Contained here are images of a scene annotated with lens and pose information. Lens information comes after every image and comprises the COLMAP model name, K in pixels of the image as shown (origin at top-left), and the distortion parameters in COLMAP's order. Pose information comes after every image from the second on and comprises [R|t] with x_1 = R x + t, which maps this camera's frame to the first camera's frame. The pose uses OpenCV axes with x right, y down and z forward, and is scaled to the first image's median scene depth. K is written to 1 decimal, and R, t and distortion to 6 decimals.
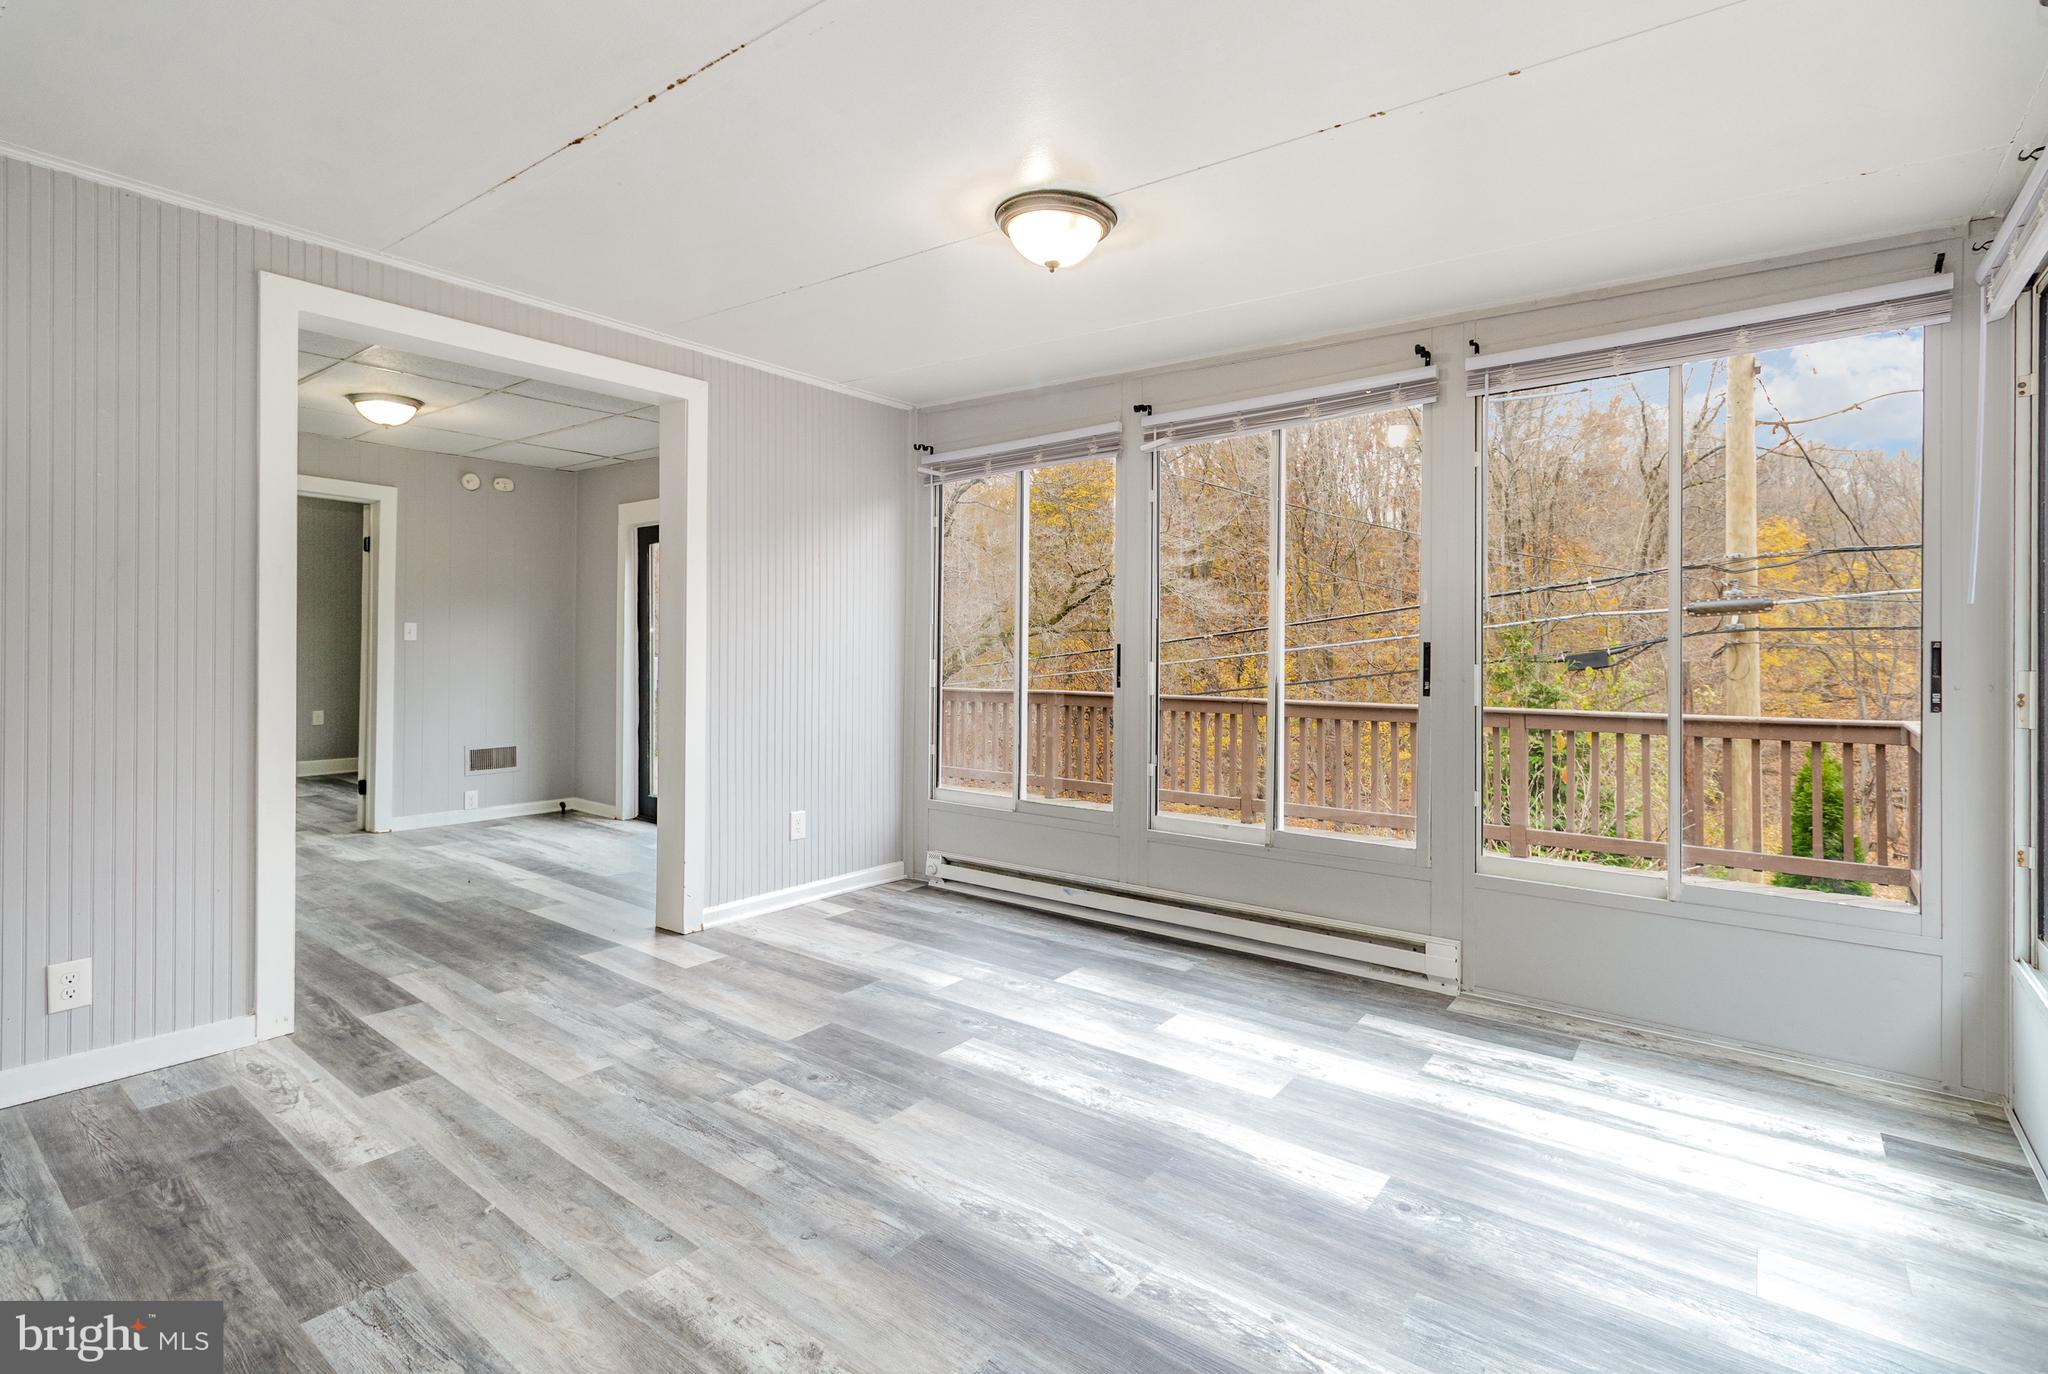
lens RADIAL K [[948.6, 0, 1013.4], [0, 948.6, 649.8], [0, 0, 1]] dist [0.004418, -0.001661]
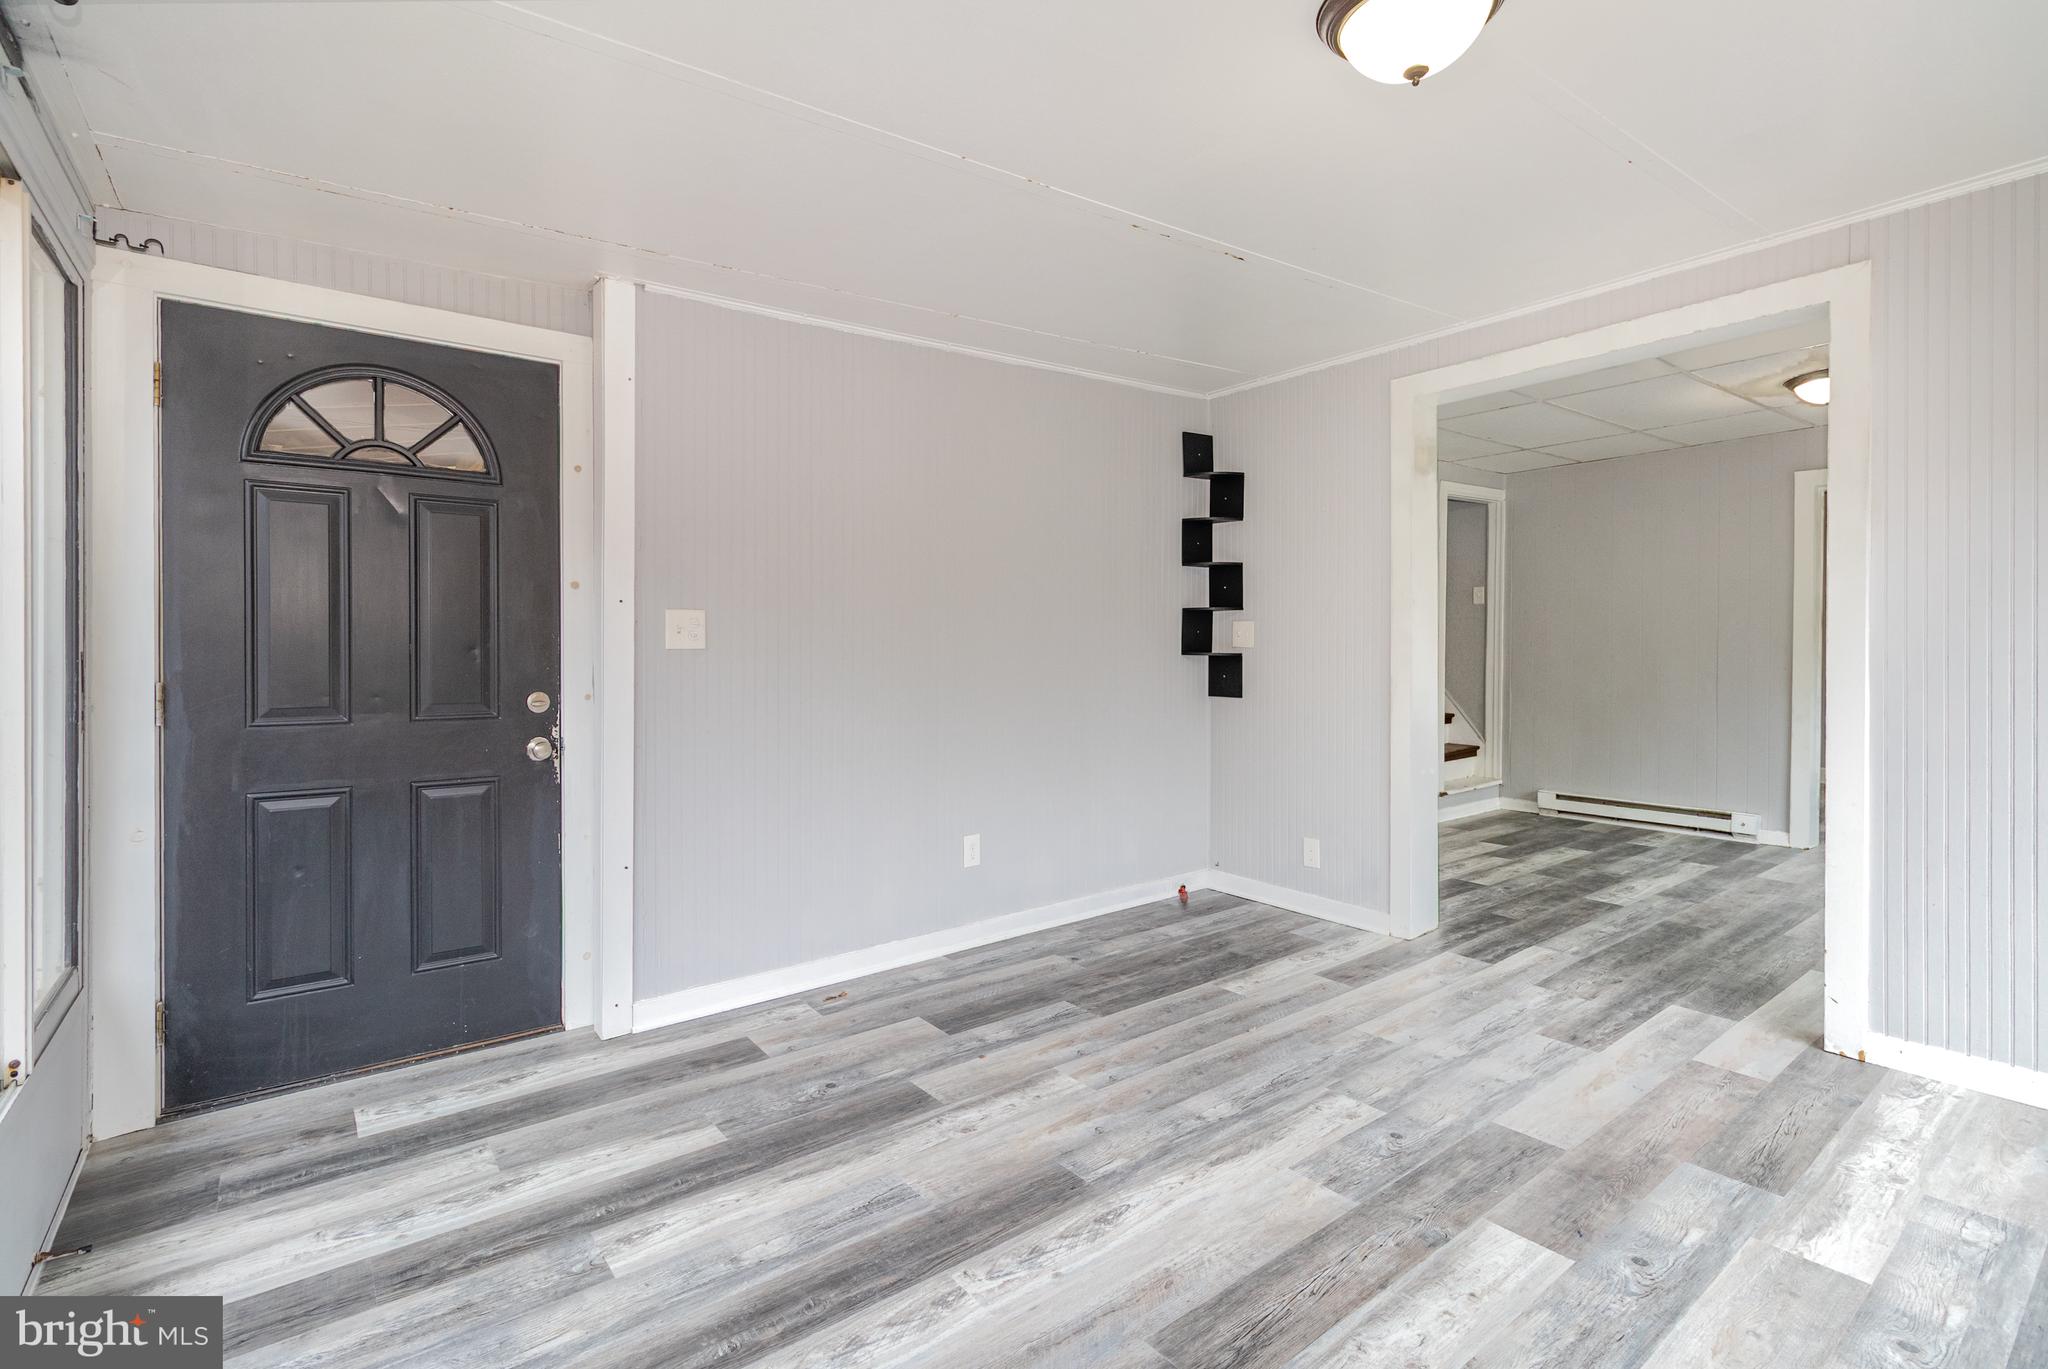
lens RADIAL K [[948.6, 0, 1025.4], [0, 948.6, 645.5], [0, 0, 1]] dist [0.004418, -0.001661]
pose [[-0.234469, -0.008064, -0.972090, 0.765531], [0.003229, 0.999954, -0.009073, -0.000181], [0.972118, -0.005266, -0.234432, 0.910163]]
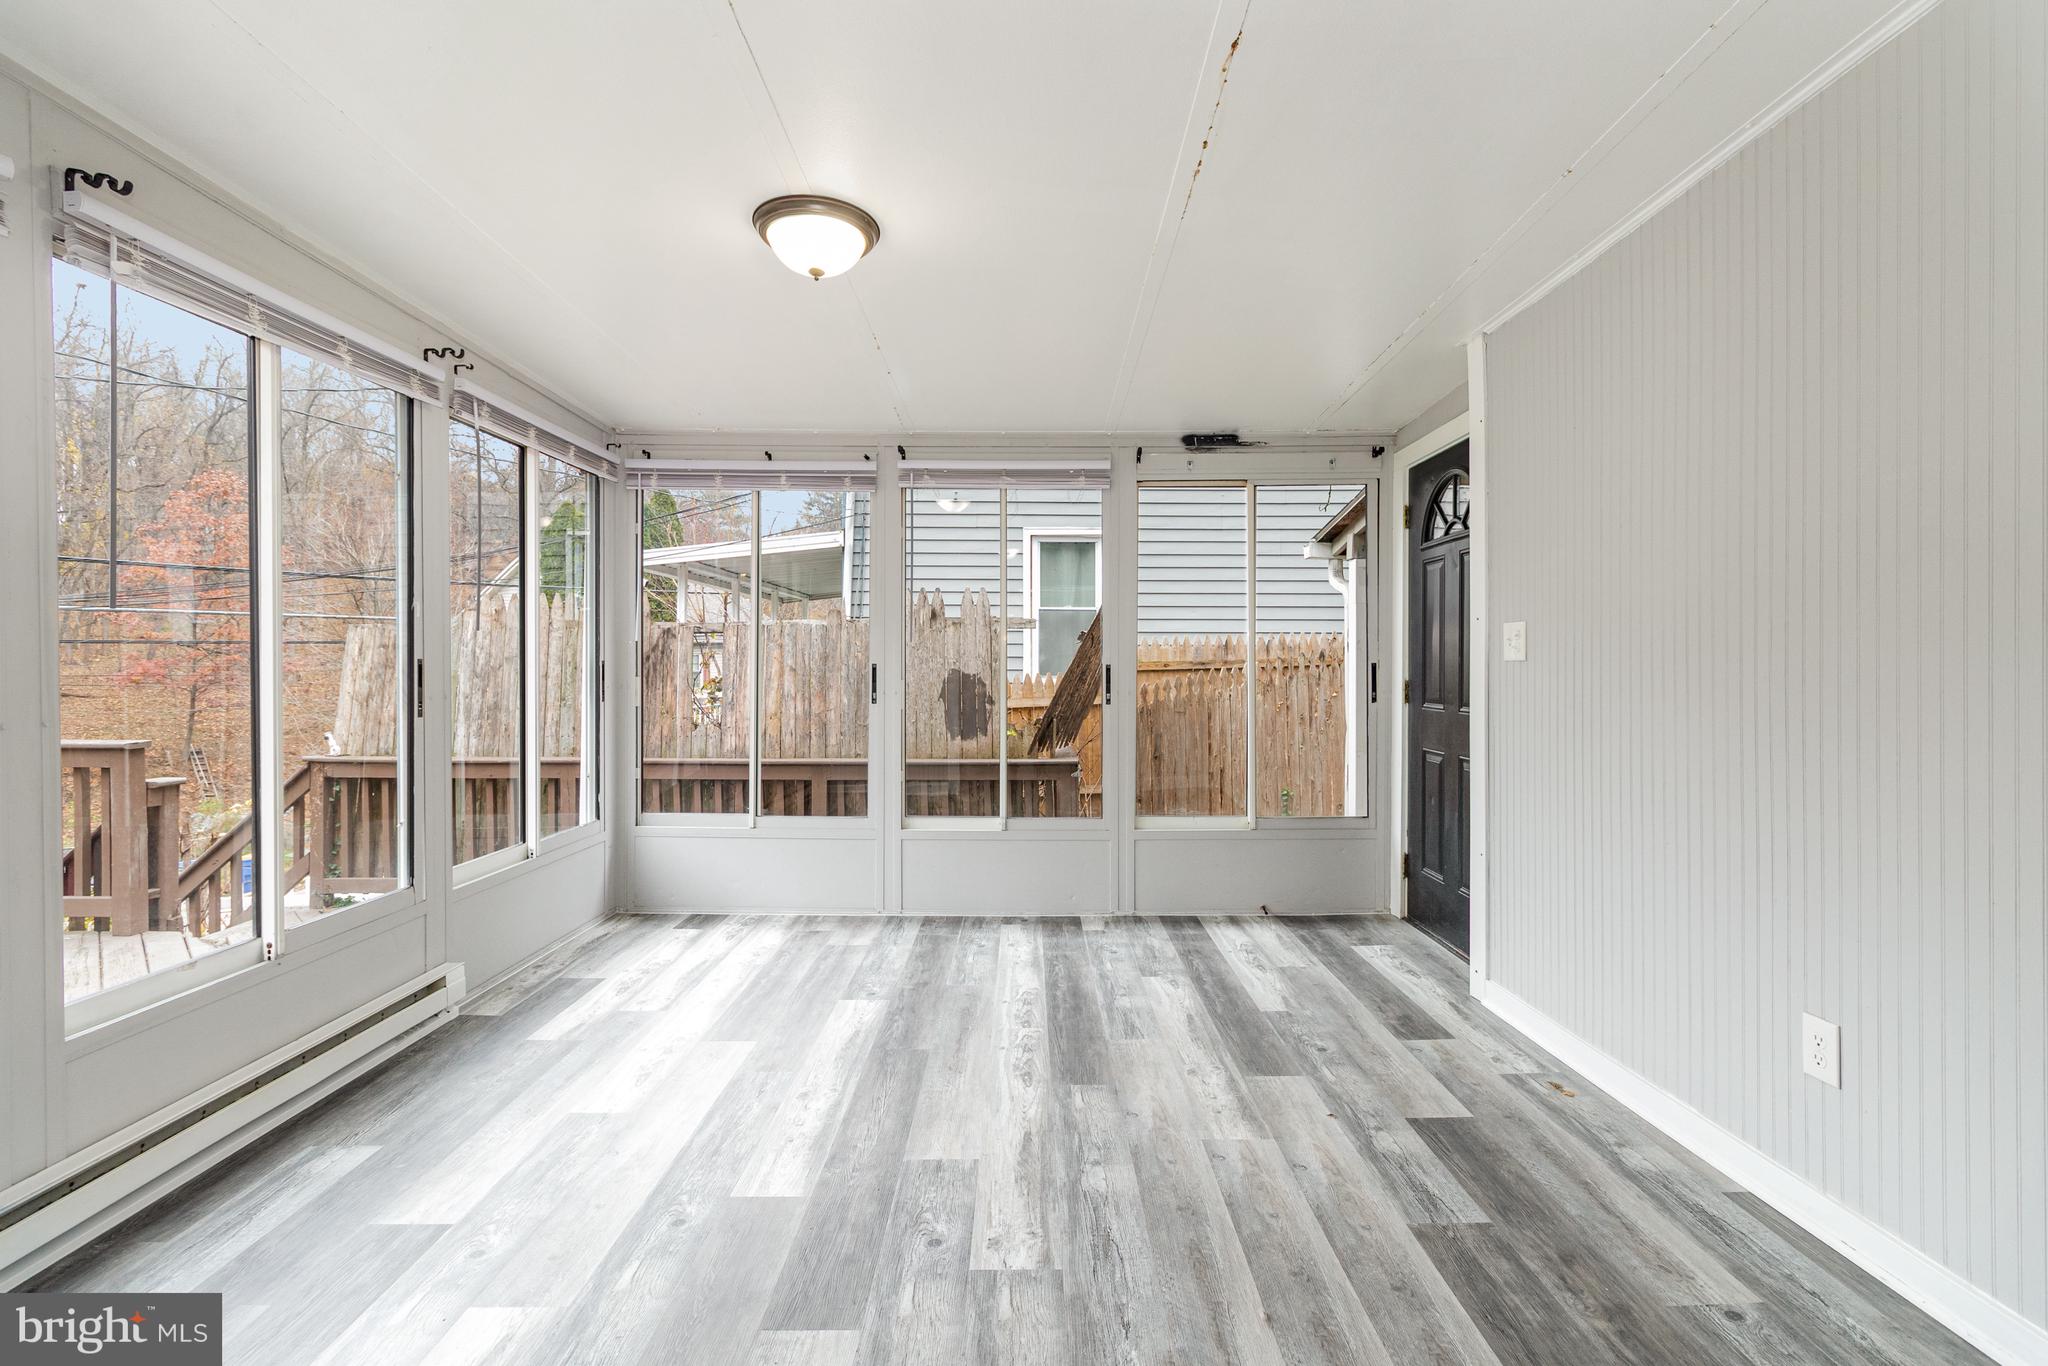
lens RADIAL K [[948.6, 0, 1036.4], [0, 948.6, 663.2], [0, 0, 1]] dist [0.004418, -0.001661]
pose [[-0.627263, -0.000665, 0.778807, -0.879246], [-0.000659, 1.000000, 0.000322, -0.007428], [-0.778807, -0.000311, -0.627263, 1.465664]]
